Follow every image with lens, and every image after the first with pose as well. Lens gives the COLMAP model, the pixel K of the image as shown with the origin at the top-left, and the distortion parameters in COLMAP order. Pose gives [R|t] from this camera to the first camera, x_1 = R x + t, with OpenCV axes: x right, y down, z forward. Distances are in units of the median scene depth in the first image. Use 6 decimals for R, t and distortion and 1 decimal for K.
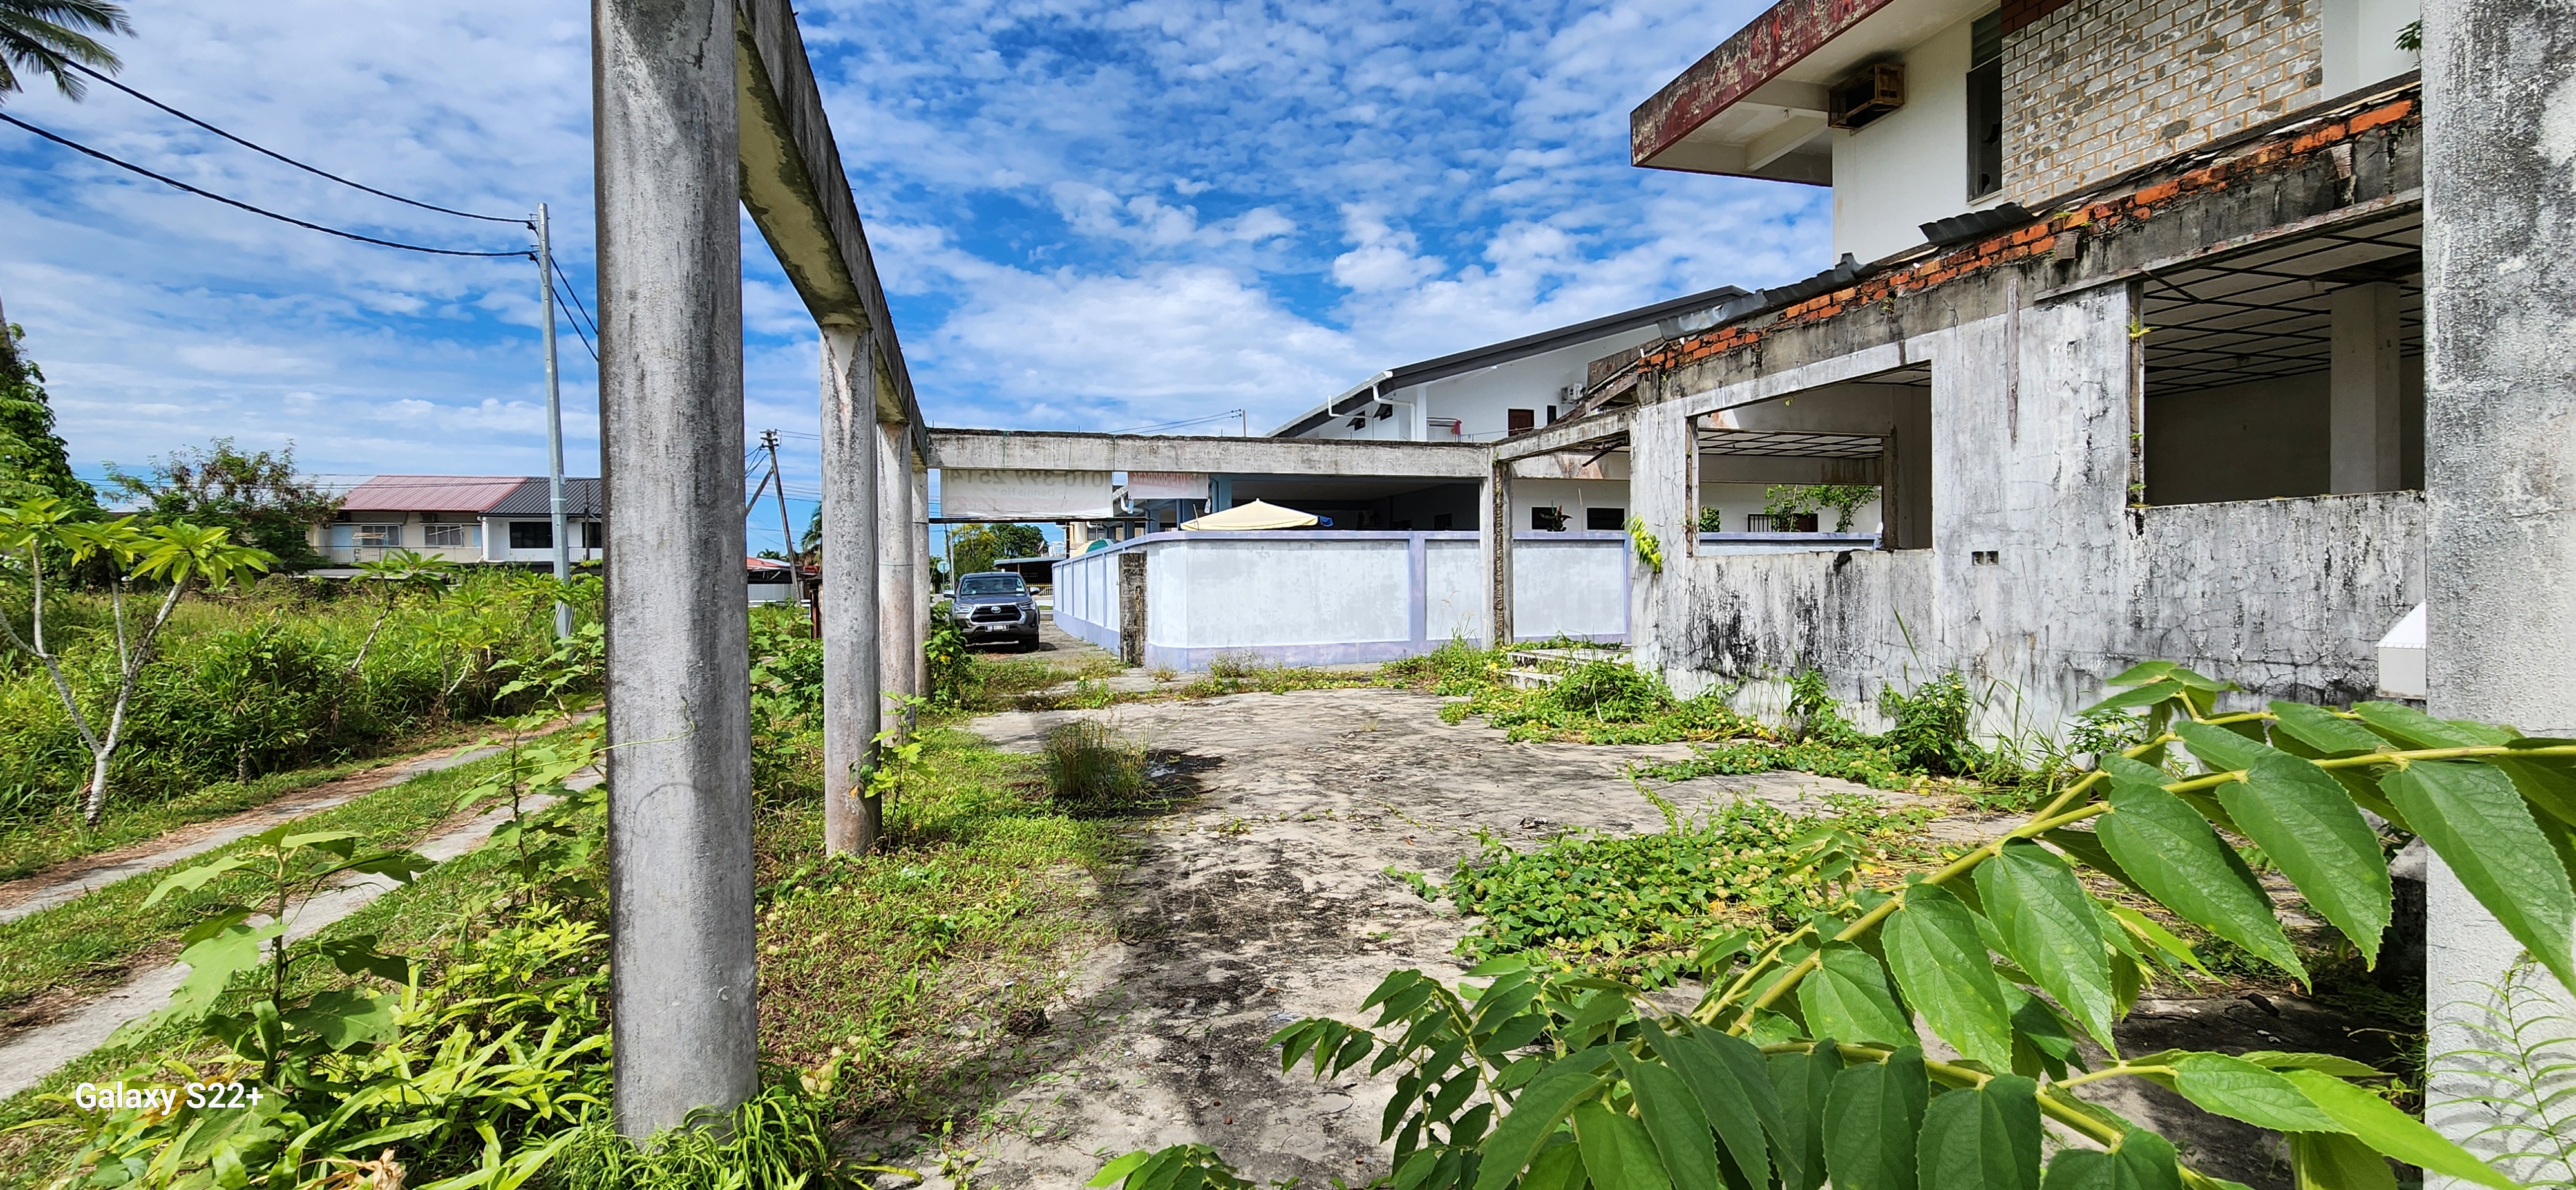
lens RADIAL K [[1048.3, 0, 1311.4], [0, 1048.3, 585.9], [0, 0, 1]] dist [0.002670, -0.004377]
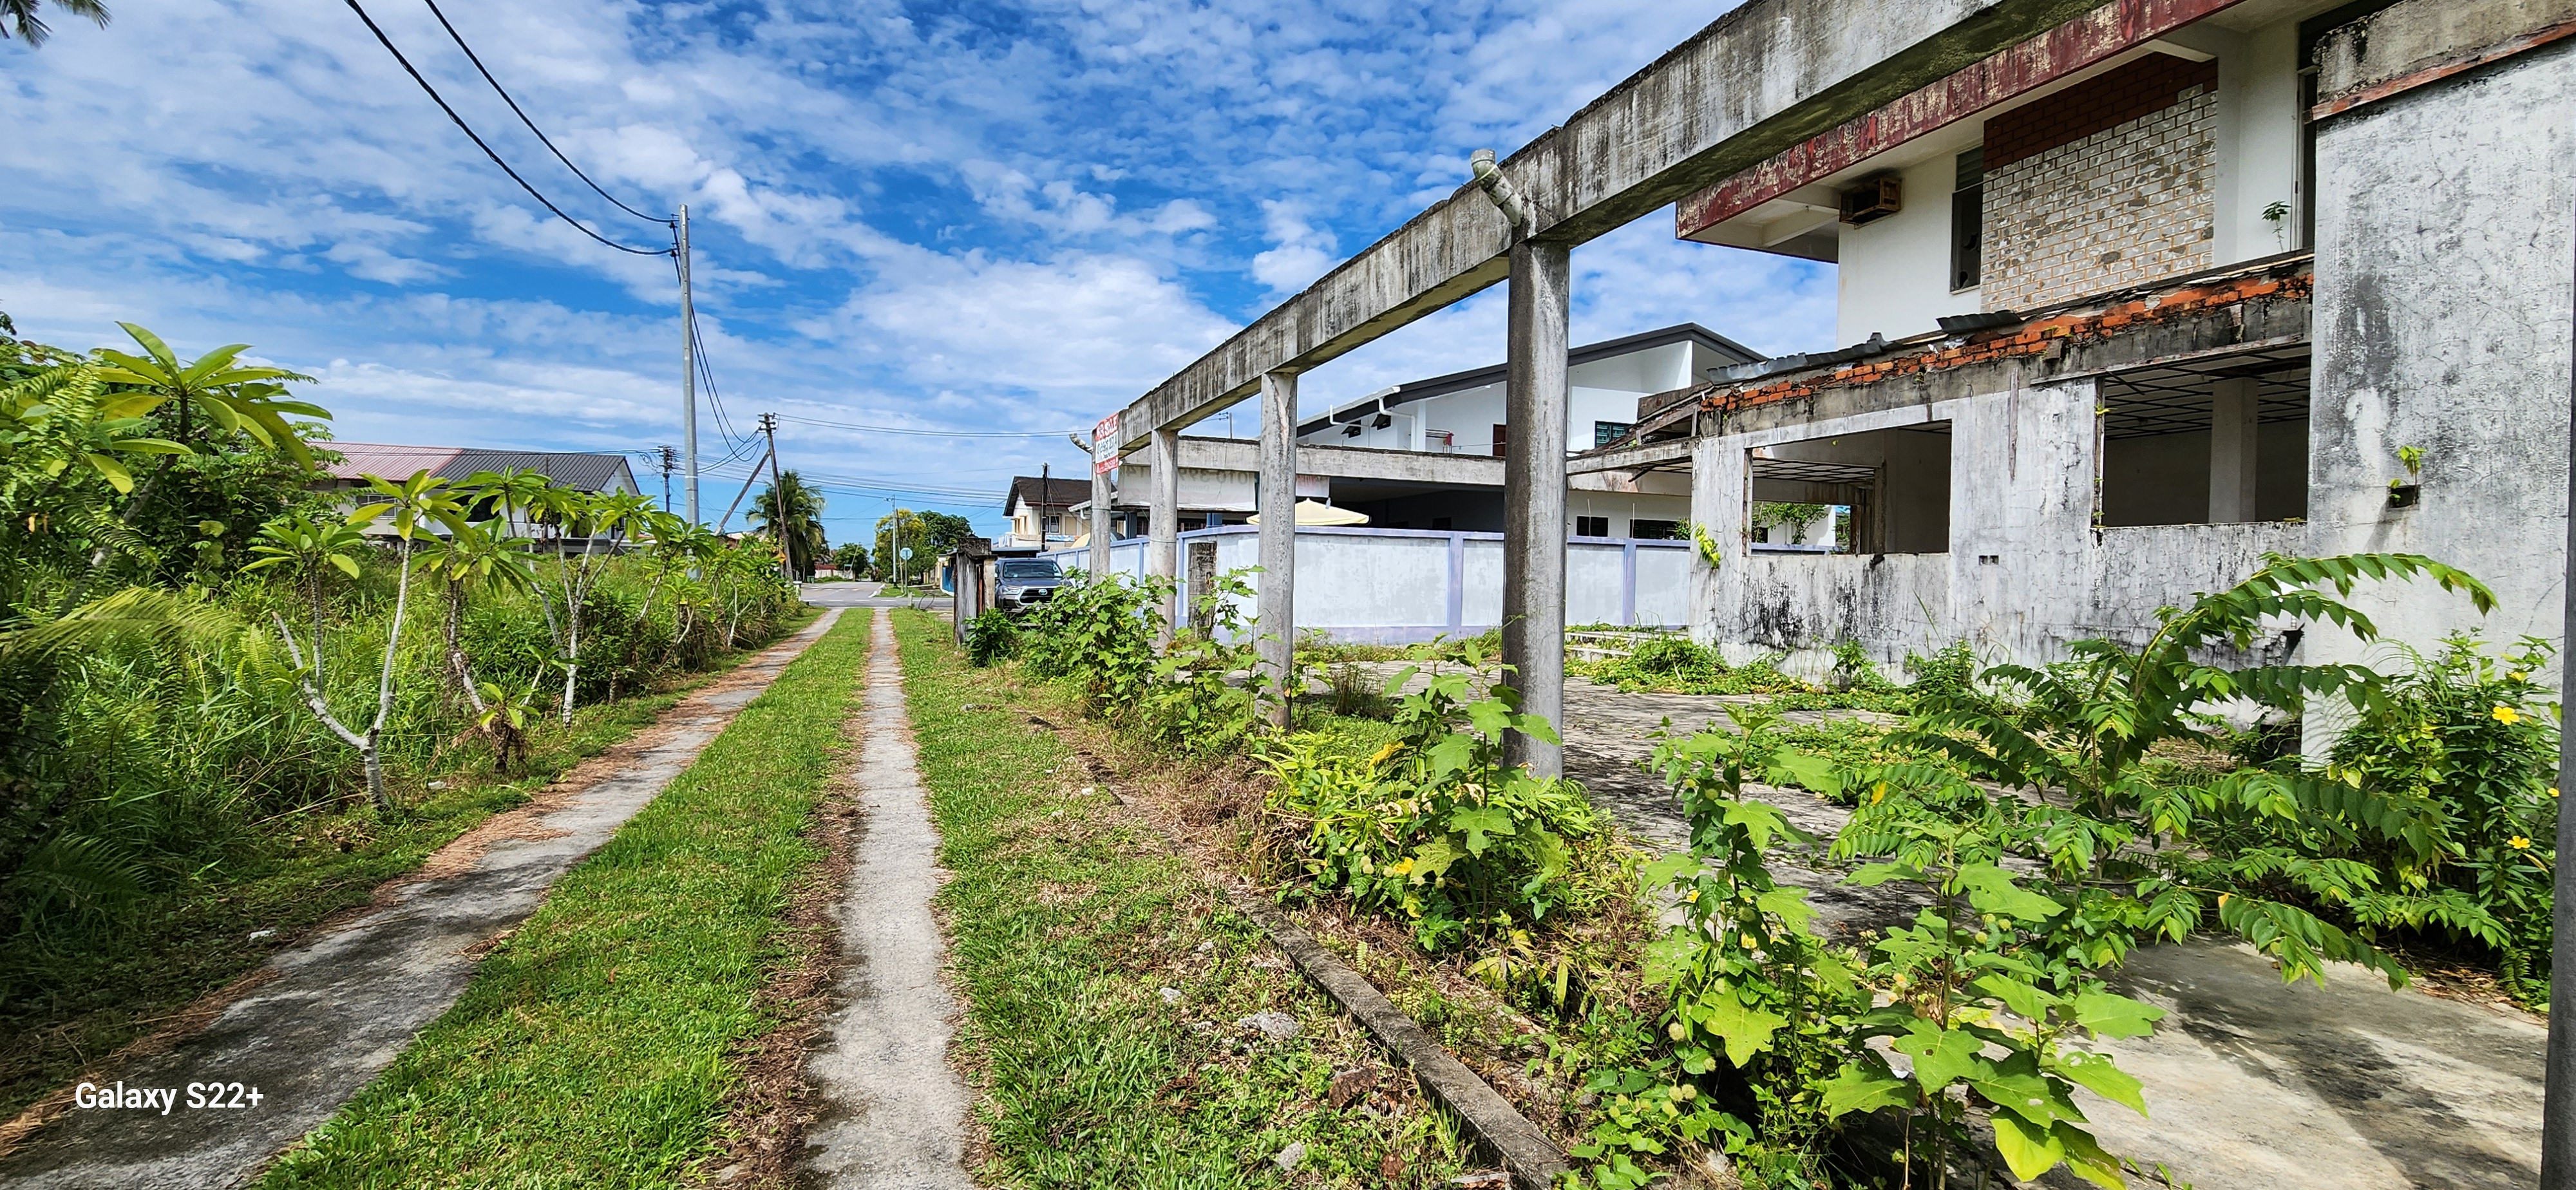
lens RADIAL K [[1048.3, 0, 1330.1], [0, 1048.3, 601.6], [0, 0, 1]] dist [0.002670, -0.004377]
pose [[0.994402, 0.023843, 0.102935, -0.278234], [-0.025327, 0.999593, 0.013135, 0.023586], [-0.102580, -0.015669, 0.994601, -0.234127]]
